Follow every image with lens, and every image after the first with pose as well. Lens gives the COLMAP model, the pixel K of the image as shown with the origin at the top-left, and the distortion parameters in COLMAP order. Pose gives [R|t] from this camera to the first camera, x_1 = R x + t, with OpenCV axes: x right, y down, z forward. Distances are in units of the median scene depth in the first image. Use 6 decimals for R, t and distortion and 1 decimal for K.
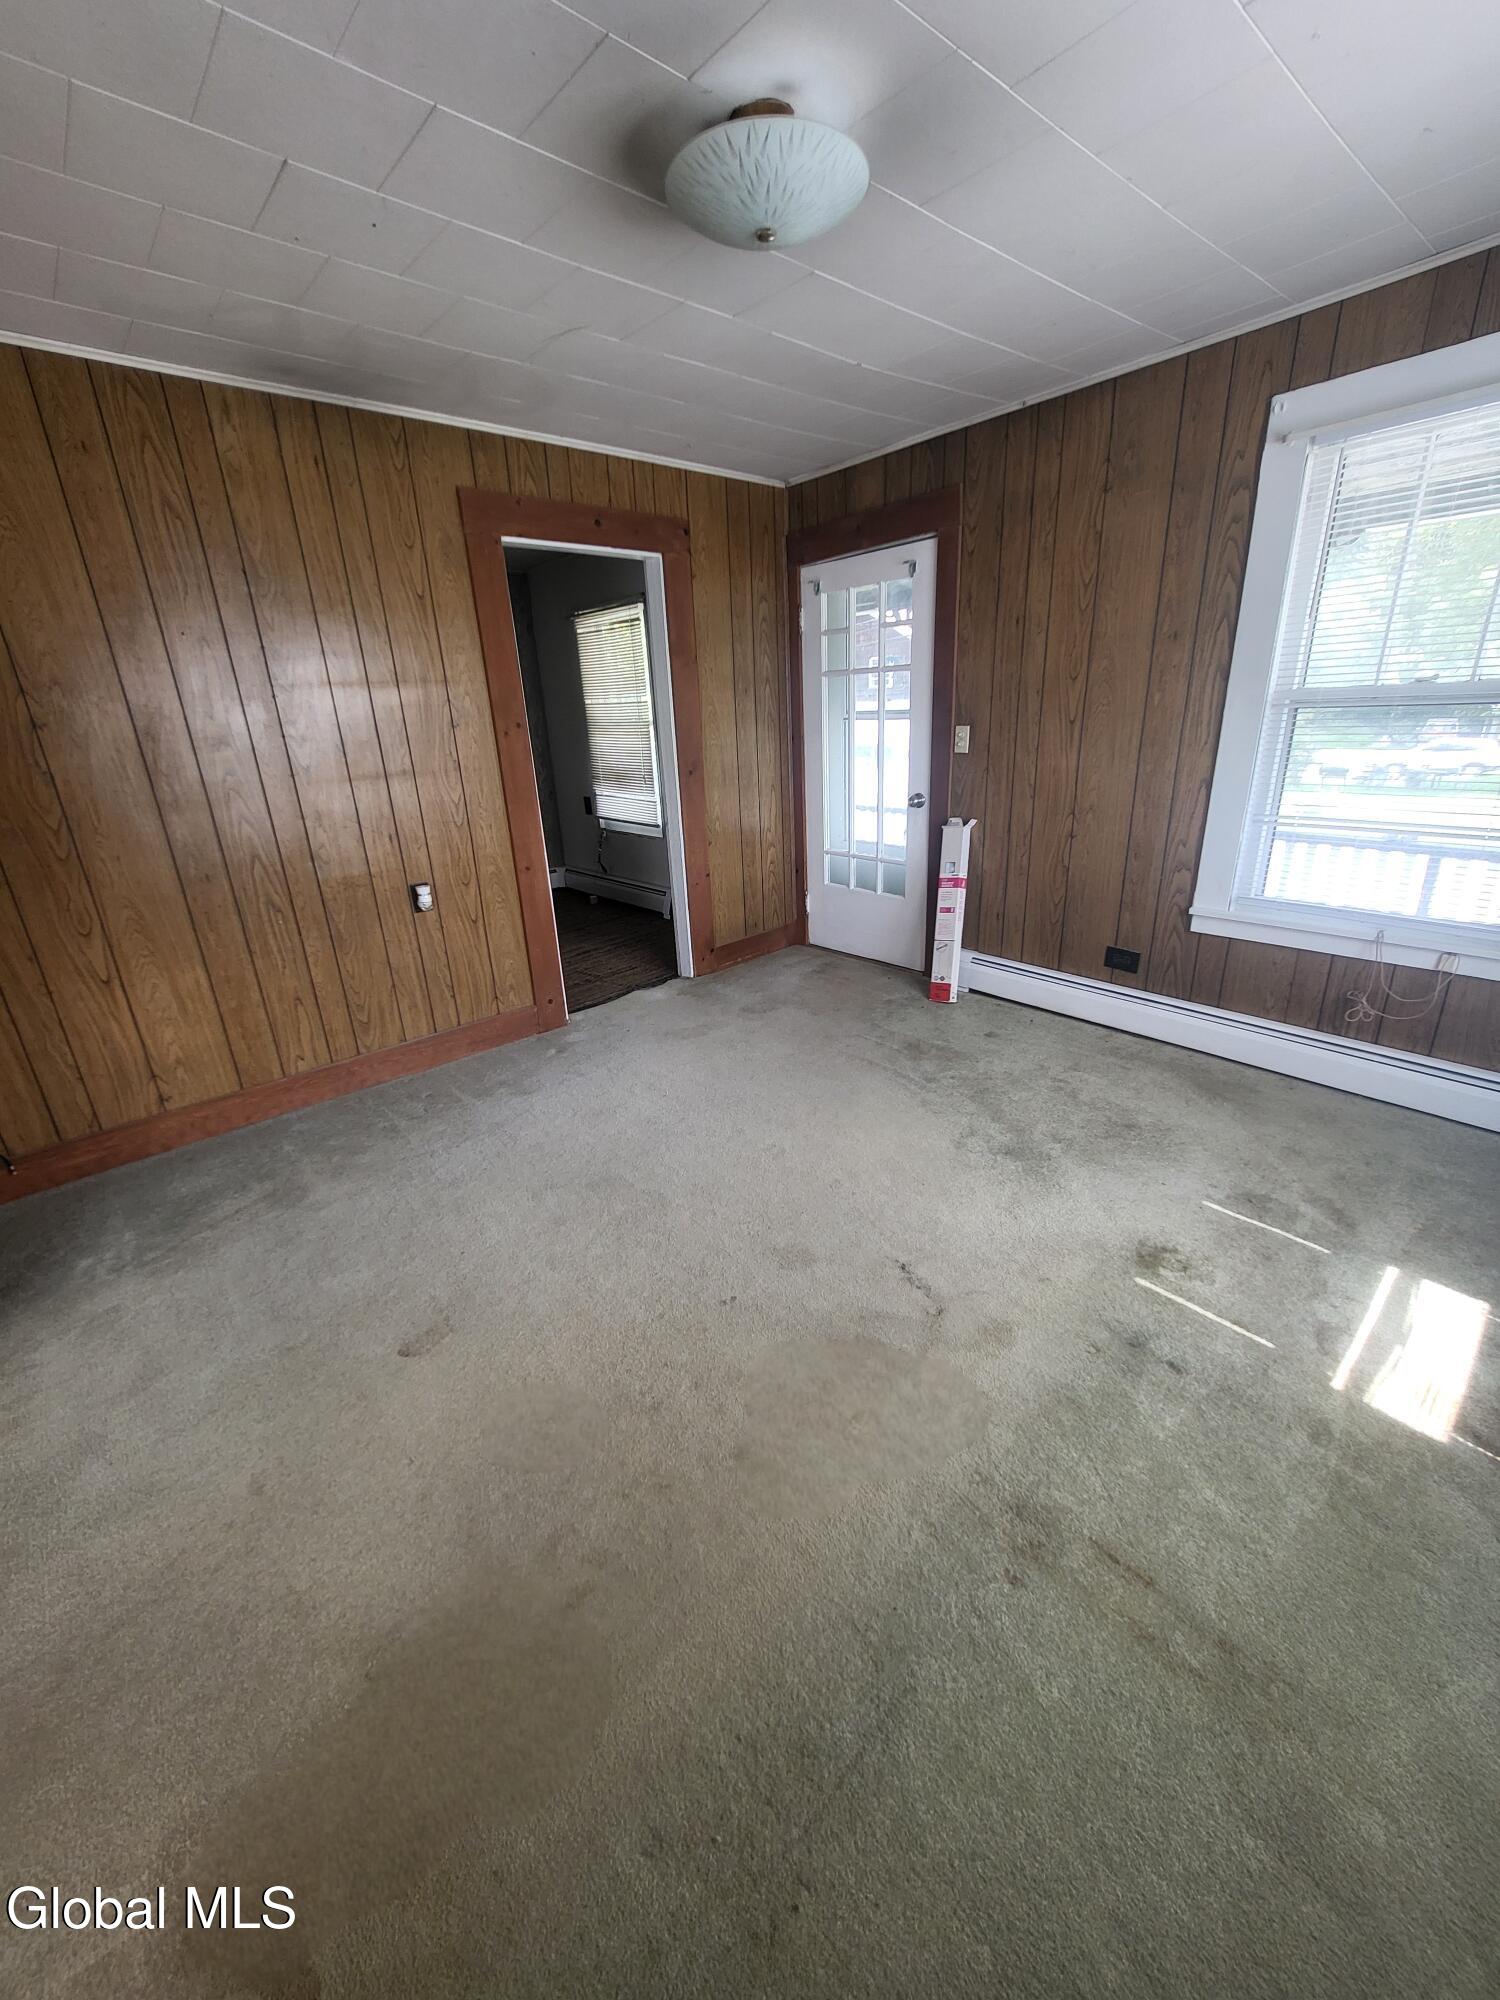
lens RADIAL K [[781.2, 0, 745.3], [0, 781.2, 993.4], [0, 0, 1]] dist [0.002370, -0.000013]
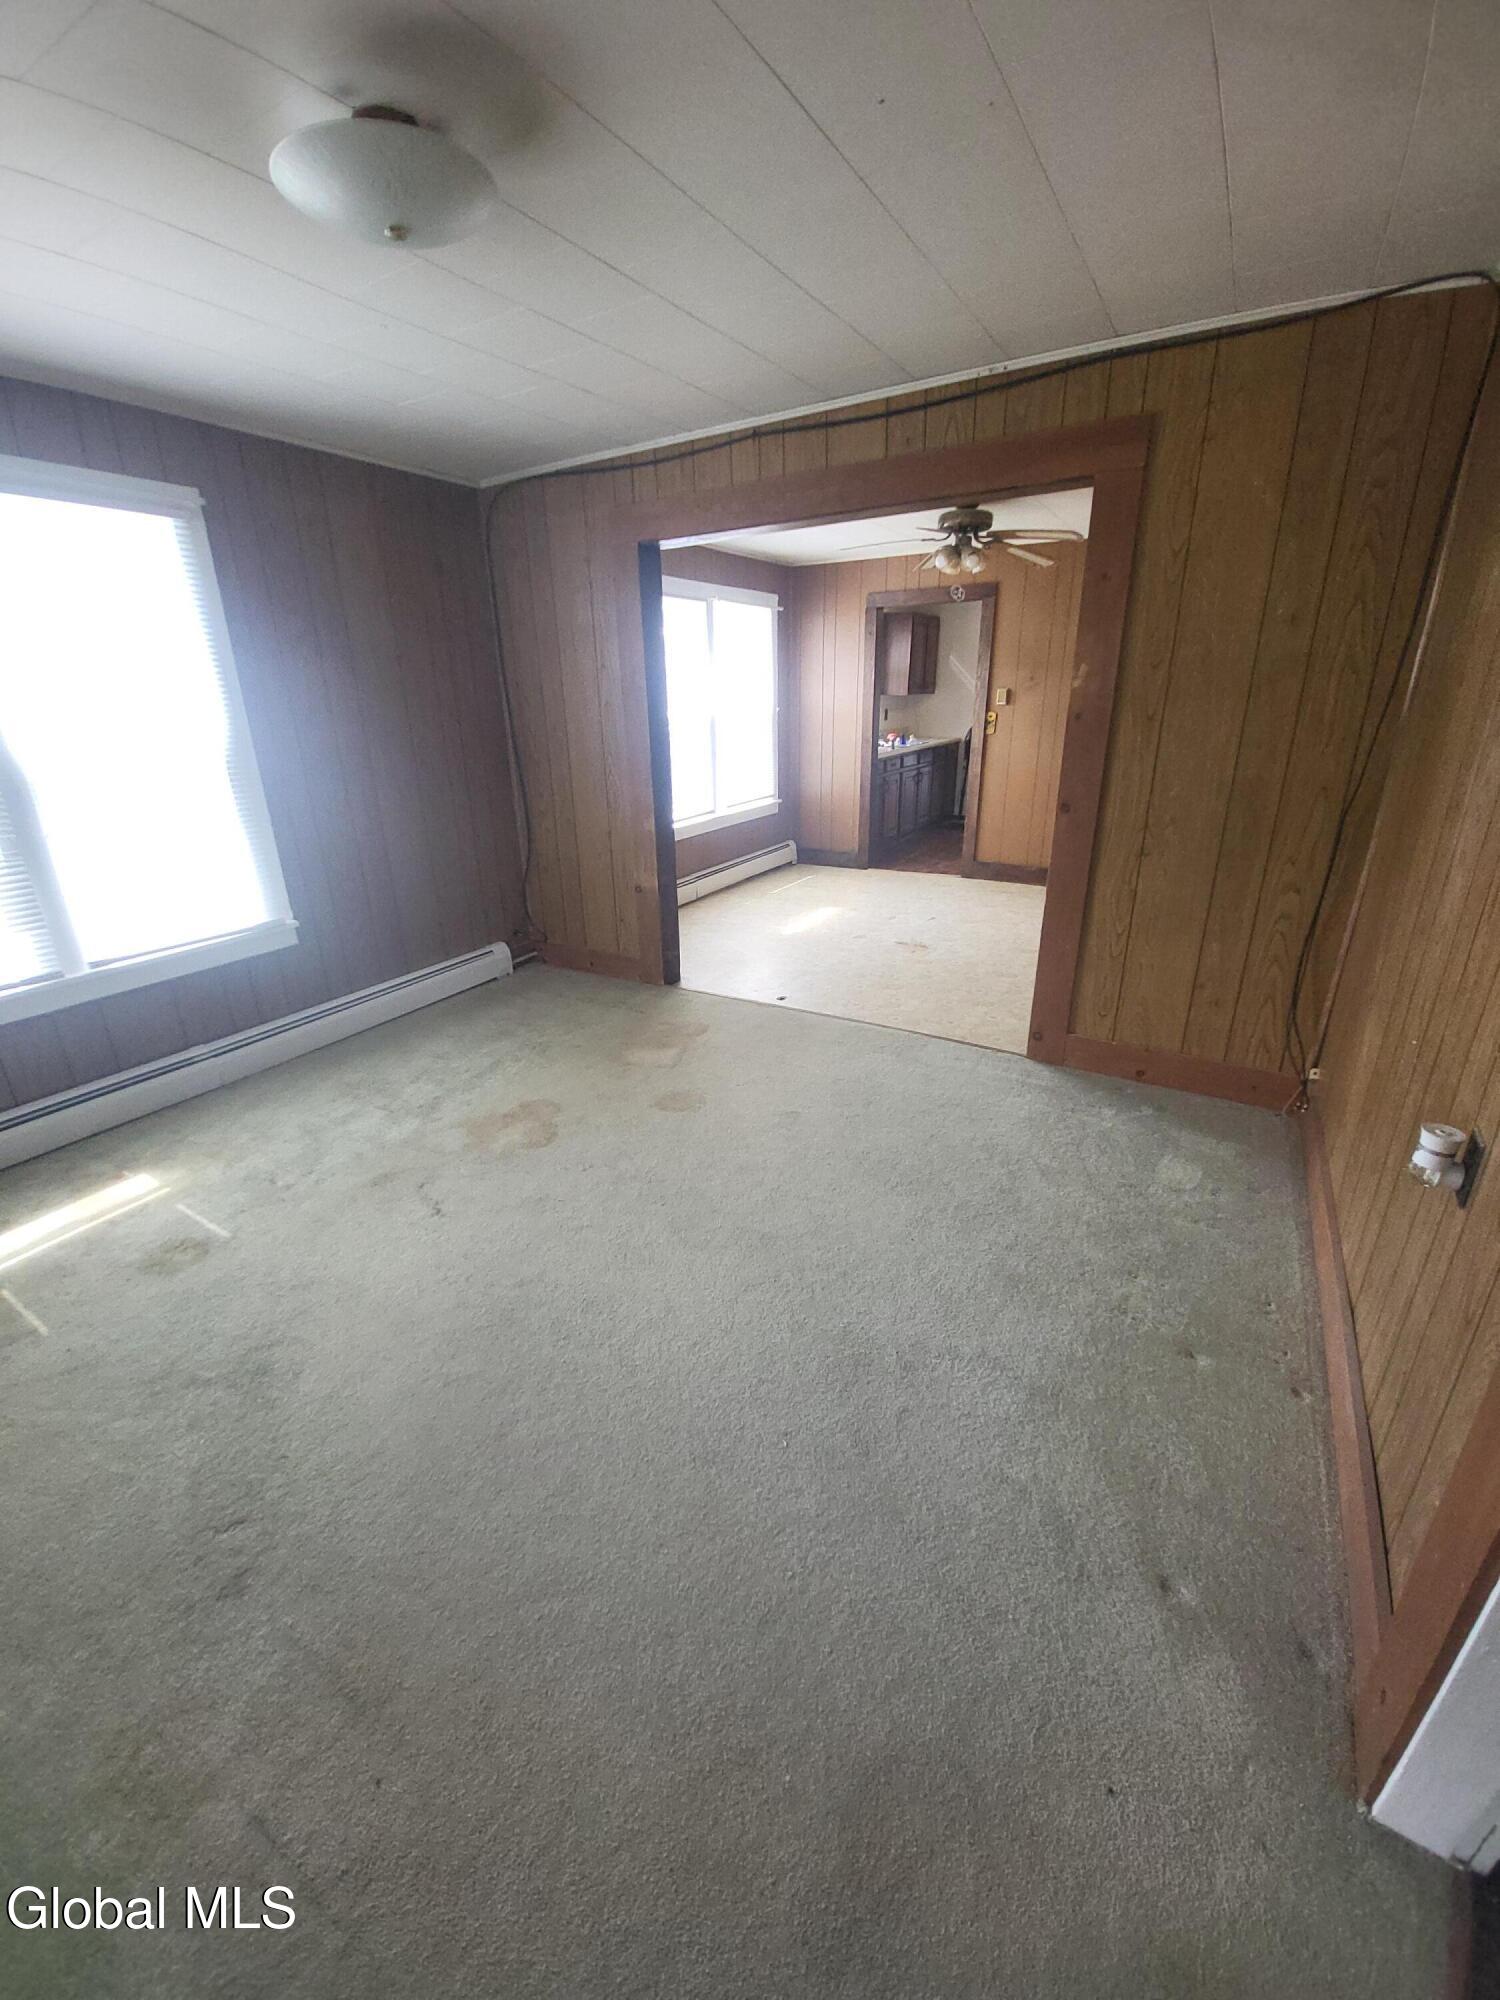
lens RADIAL K [[781.2, 0, 746.8], [0, 781.2, 990.1], [0, 0, 1]] dist [0.002370, -0.000013]
pose [[-0.951610, 0.167782, -0.257465, 0.009148], [-0.047454, 0.747528, 0.662533, -0.425155], [0.303624, 0.642690, -0.703393, 1.096598]]
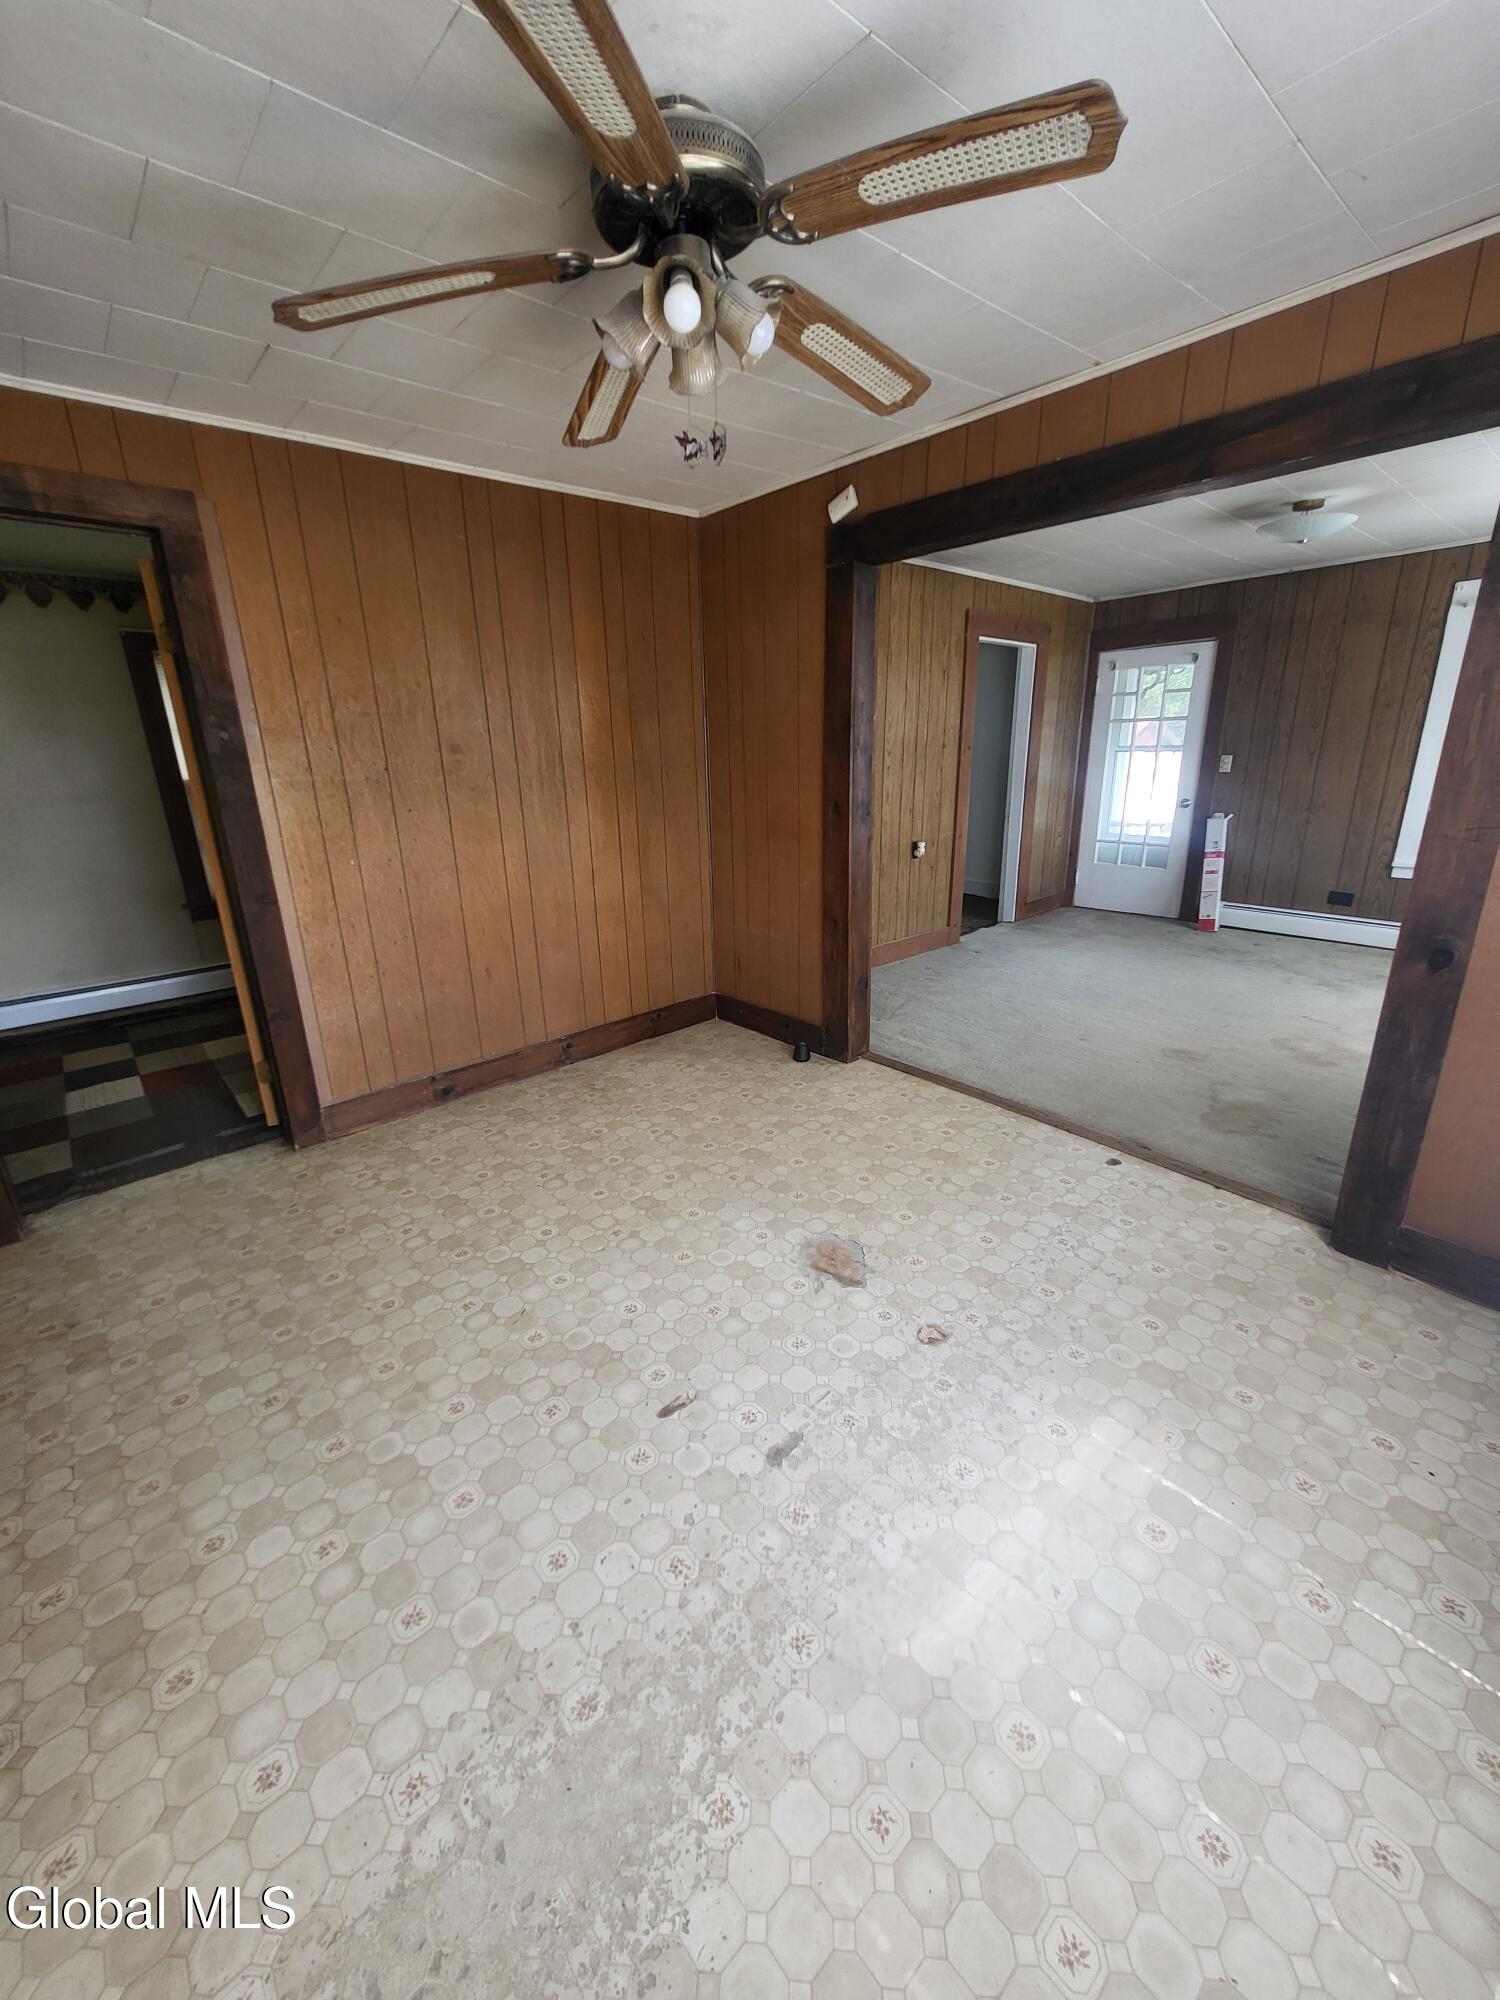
lens RADIAL K [[781.2, 0, 748.4], [0, 781.2, 987.9], [0, 0, 1]] dist [0.002370, -0.000013]
pose [[0.999706, 0.021590, 0.011005, -0.767438], [-0.020936, 0.998188, -0.056420, 0.261986], [-0.012203, 0.056173, 0.998346, -0.599389]]
